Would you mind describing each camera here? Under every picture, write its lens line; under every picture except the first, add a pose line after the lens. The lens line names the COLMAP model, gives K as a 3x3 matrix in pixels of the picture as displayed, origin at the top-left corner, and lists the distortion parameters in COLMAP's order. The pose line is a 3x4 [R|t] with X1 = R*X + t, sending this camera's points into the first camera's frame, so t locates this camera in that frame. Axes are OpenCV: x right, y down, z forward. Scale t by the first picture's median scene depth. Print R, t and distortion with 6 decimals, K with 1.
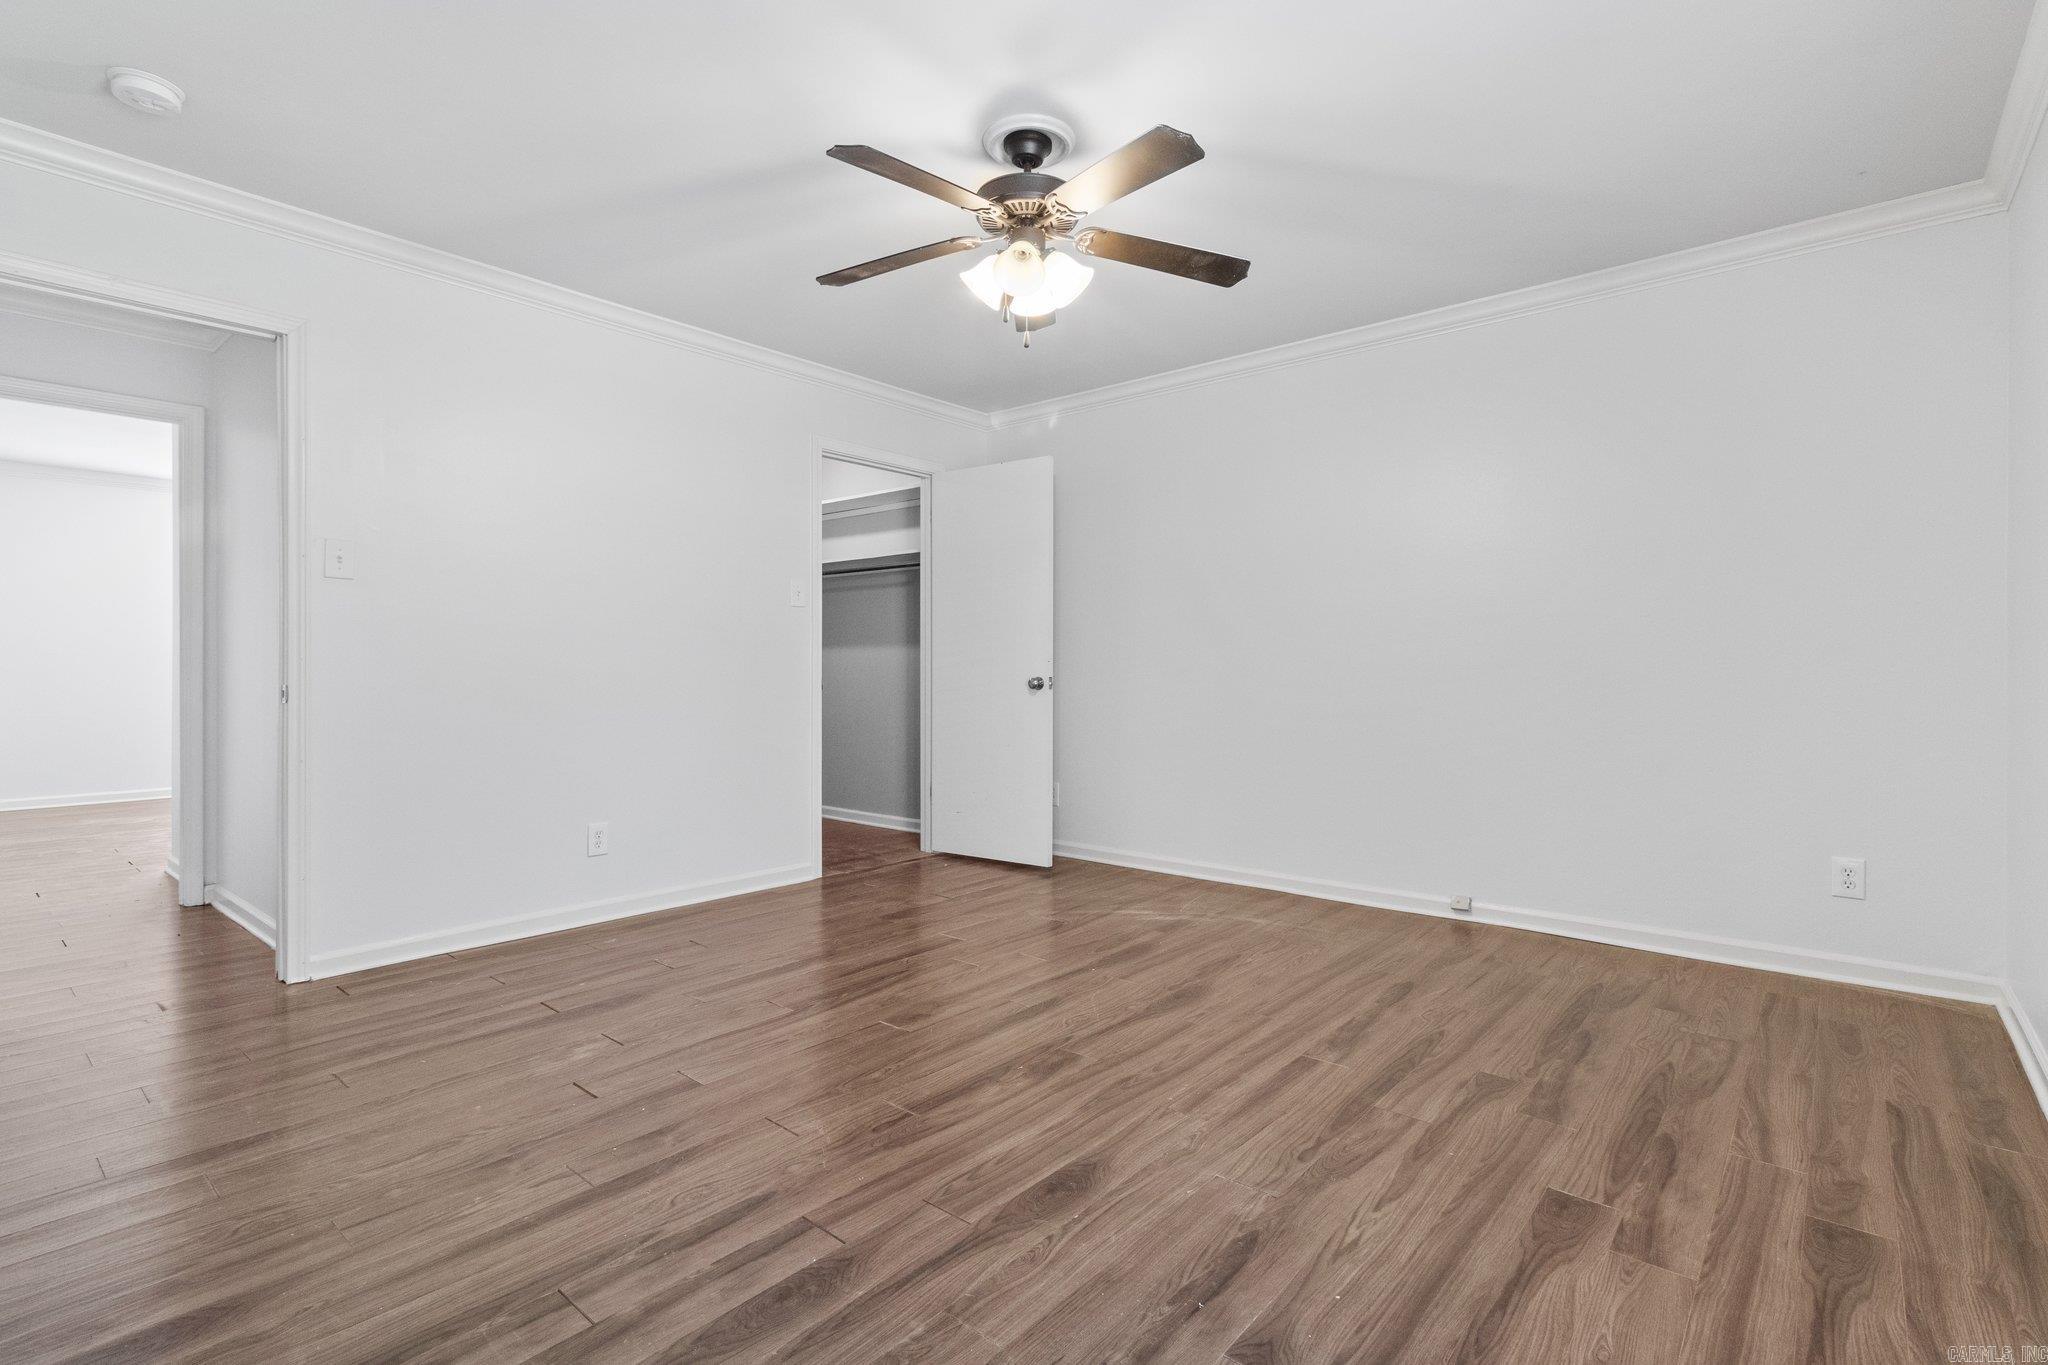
lens RADIAL K [[952.6, 0, 1044.2], [0, 952.6, 674.3], [0, 0, 1]] dist [0.000737, -0.000024]
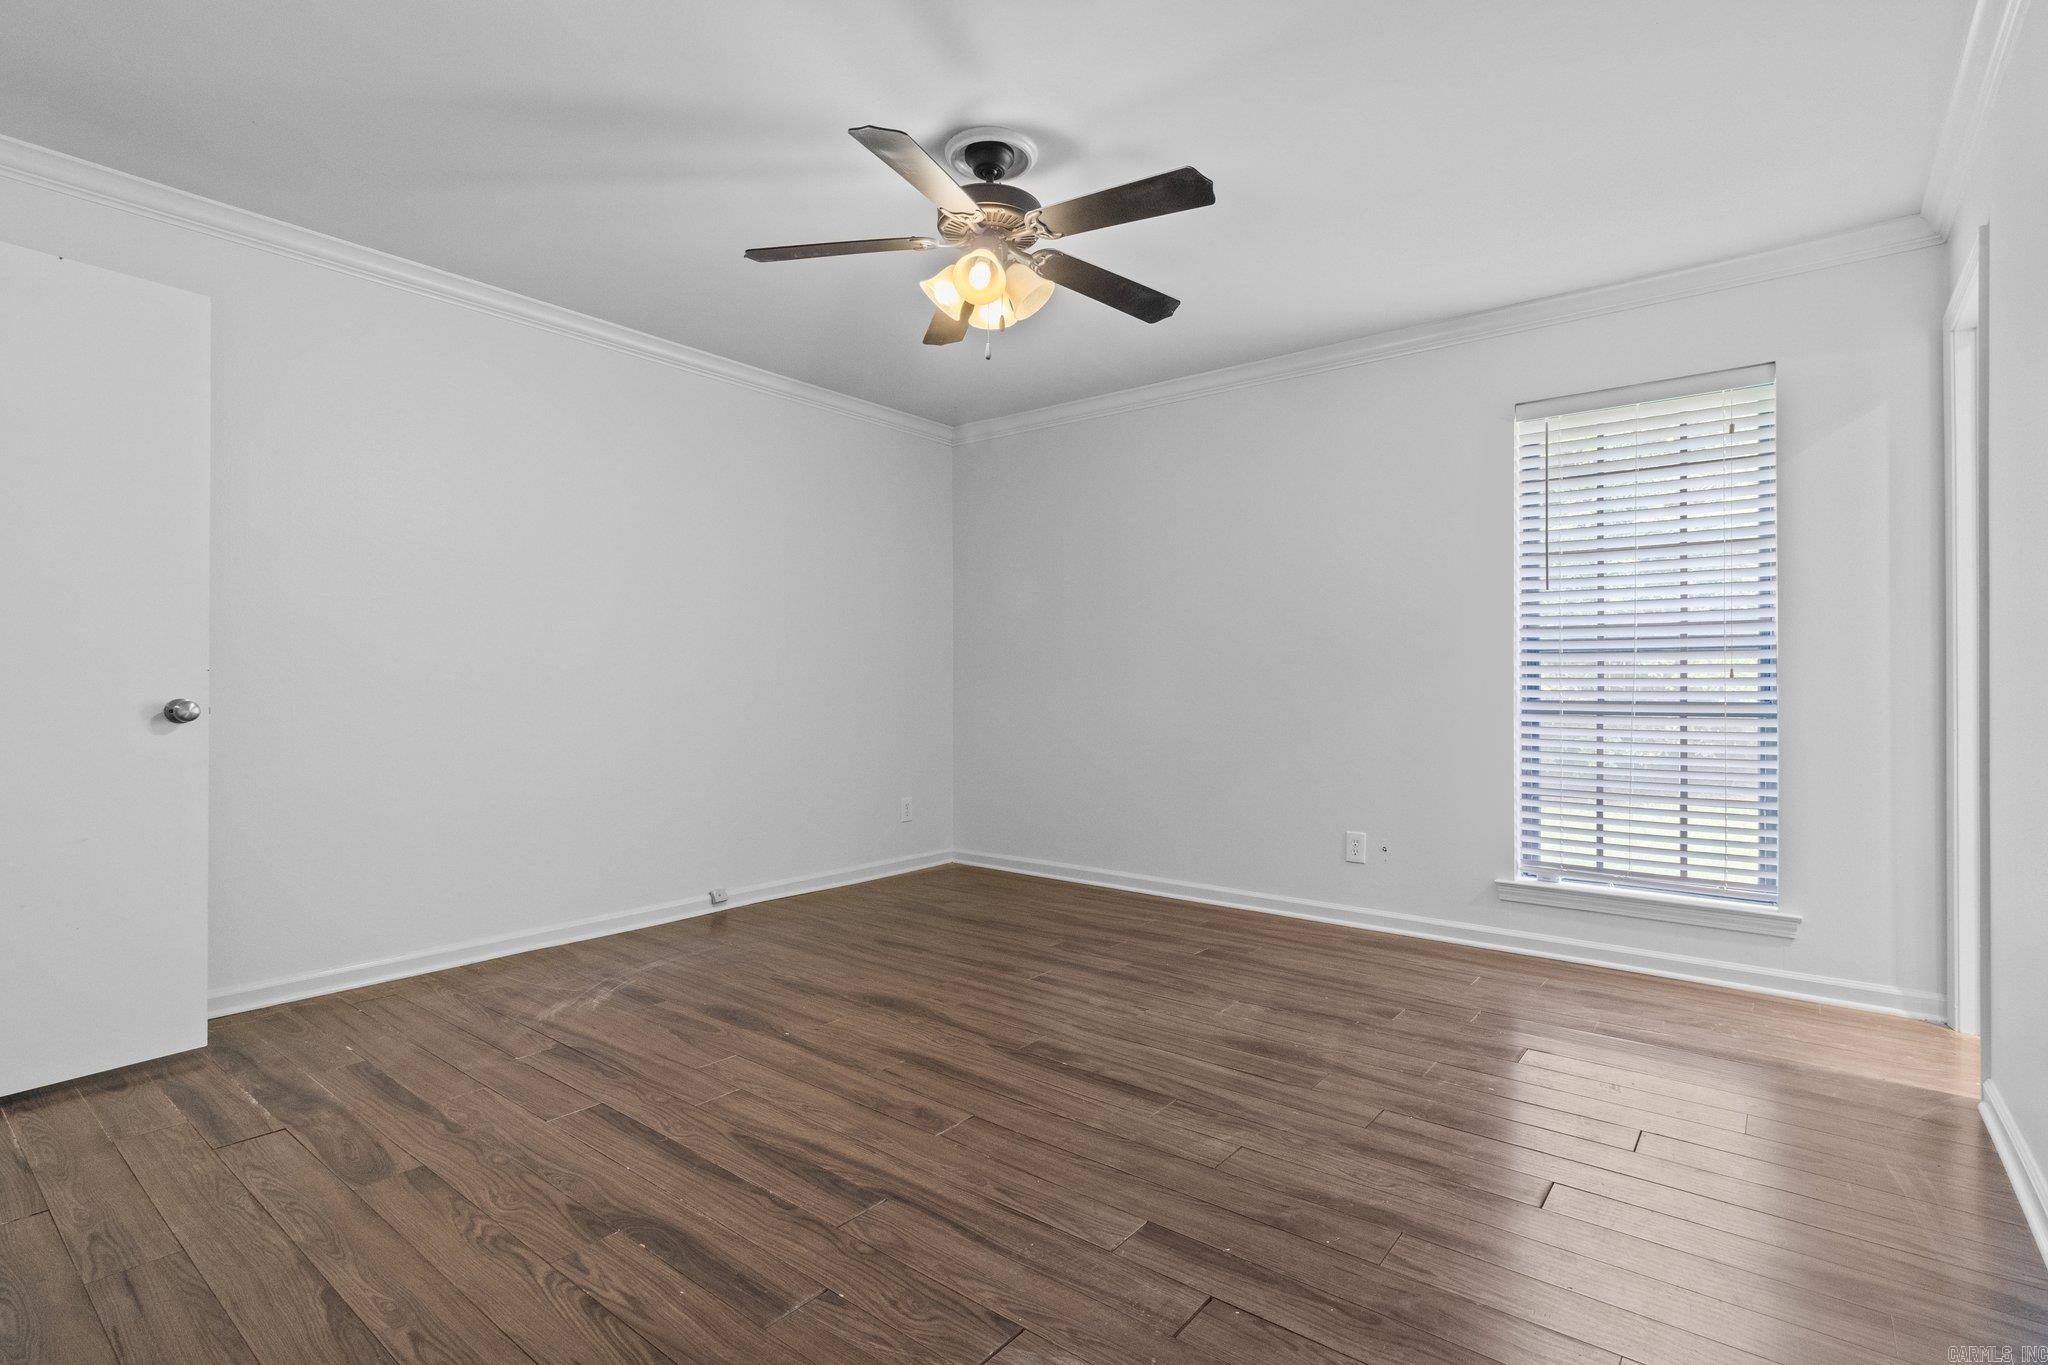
lens RADIAL K [[952.6, 0, 1021.4], [0, 952.6, 679.6], [0, 0, 1]] dist [0.000737, -0.000024]
pose [[-0.017409, 0.005718, 0.999832, -1.111351], [0.000934, 0.999983, -0.005703, -0.008049], [-0.999848, 0.000834, -0.017414, 1.091802]]
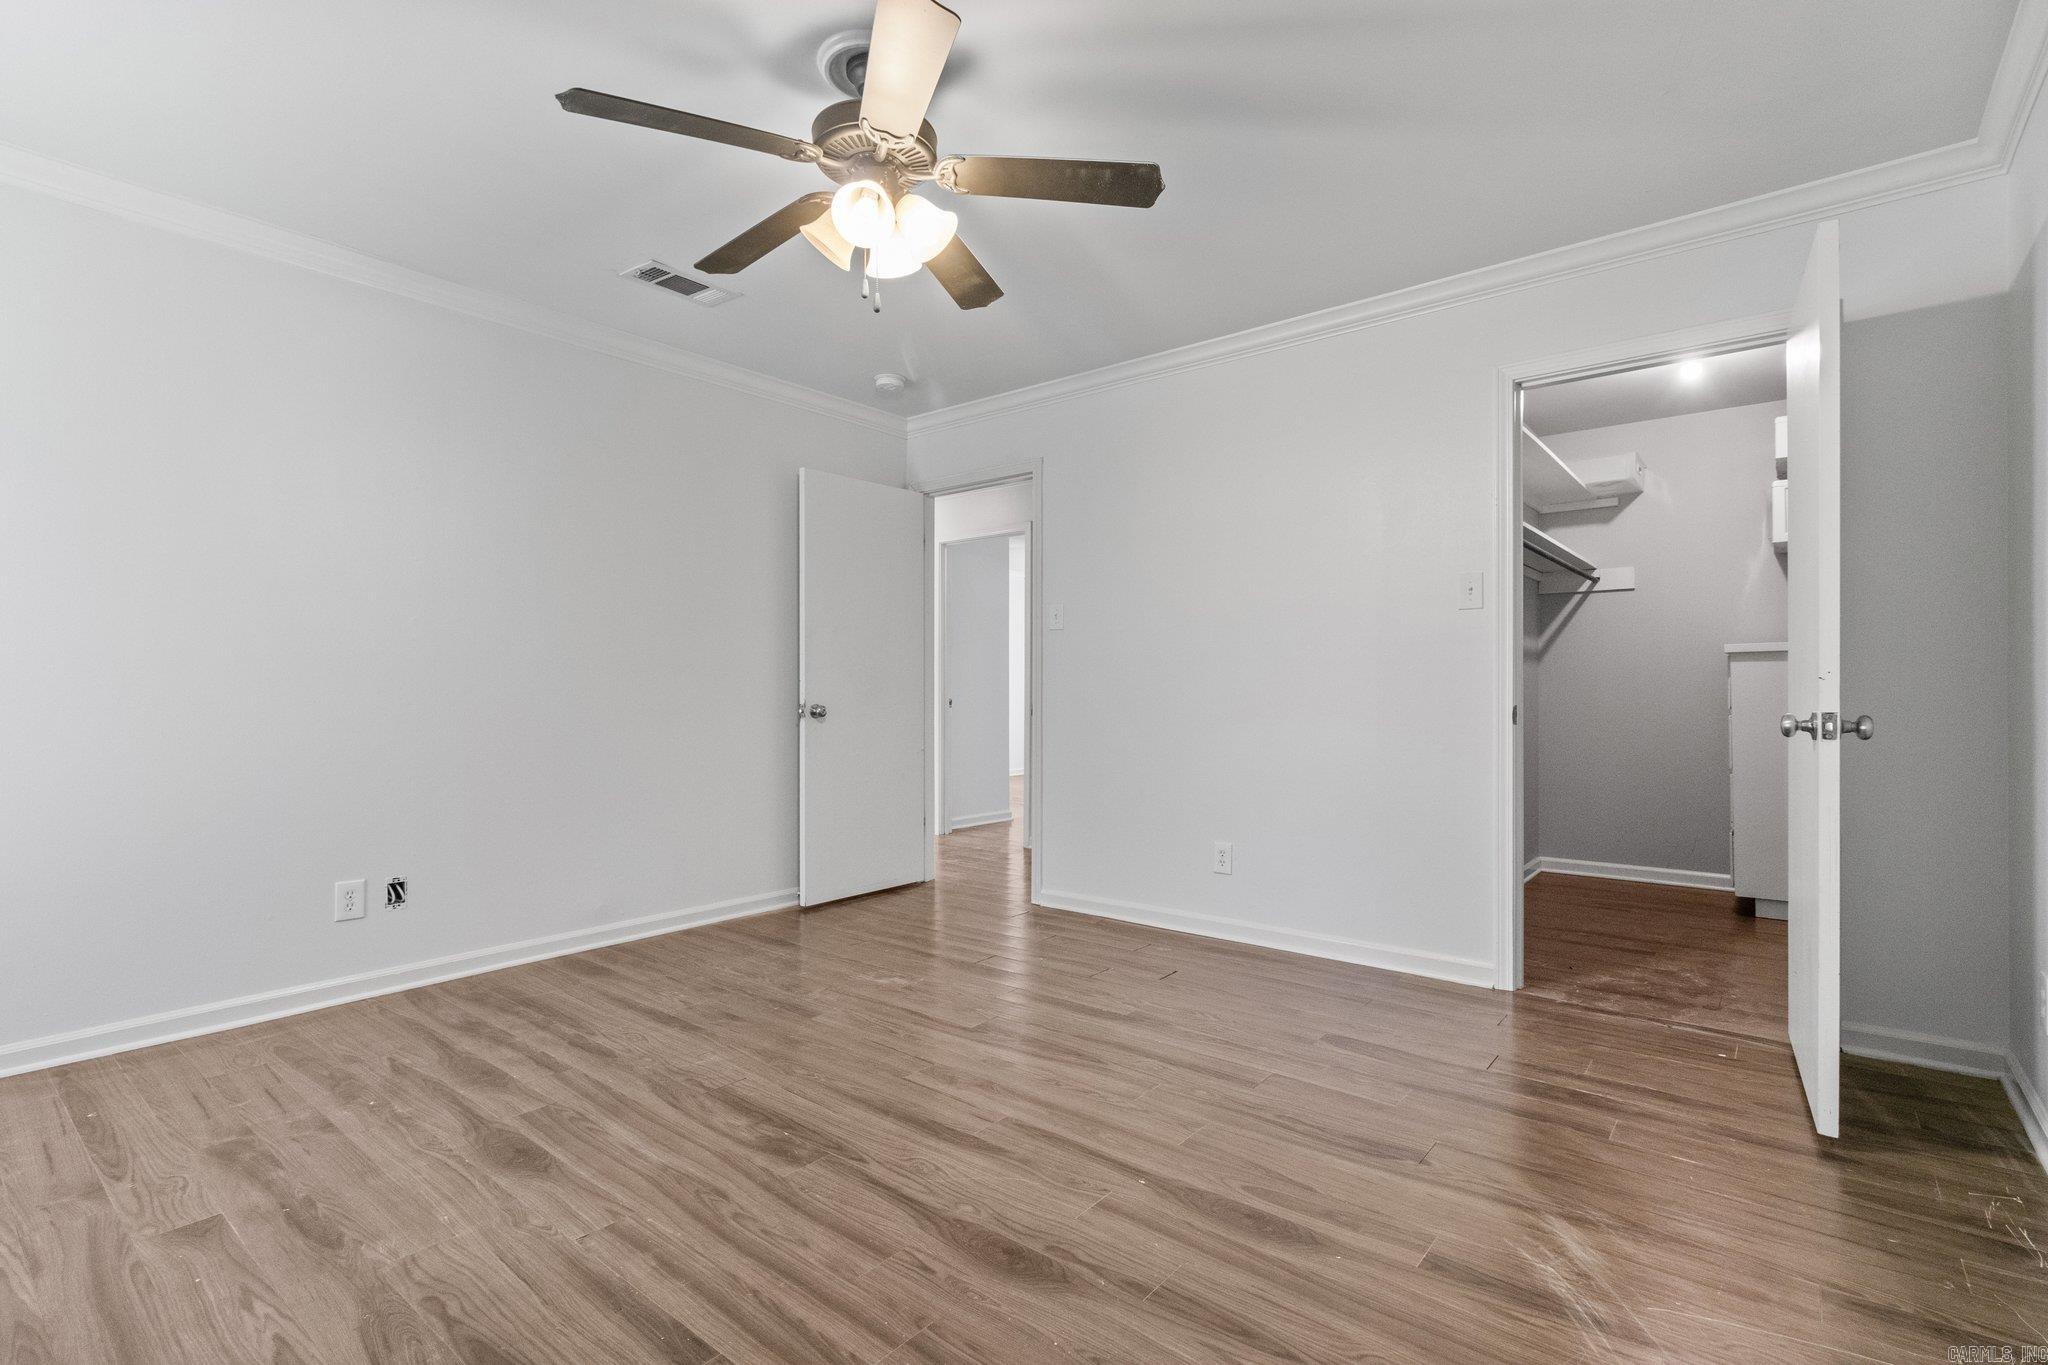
lens RADIAL K [[952.6, 0, 1033.9], [0, 952.6, 691.1], [0, 0, 1]] dist [0.000737, -0.000024]
pose [[0.017102, -0.000969, -0.999853, 0.909737], [-0.005903, 0.999982, -0.001070, -0.009983], [0.999836, 0.005921, 0.017096, 1.247868]]
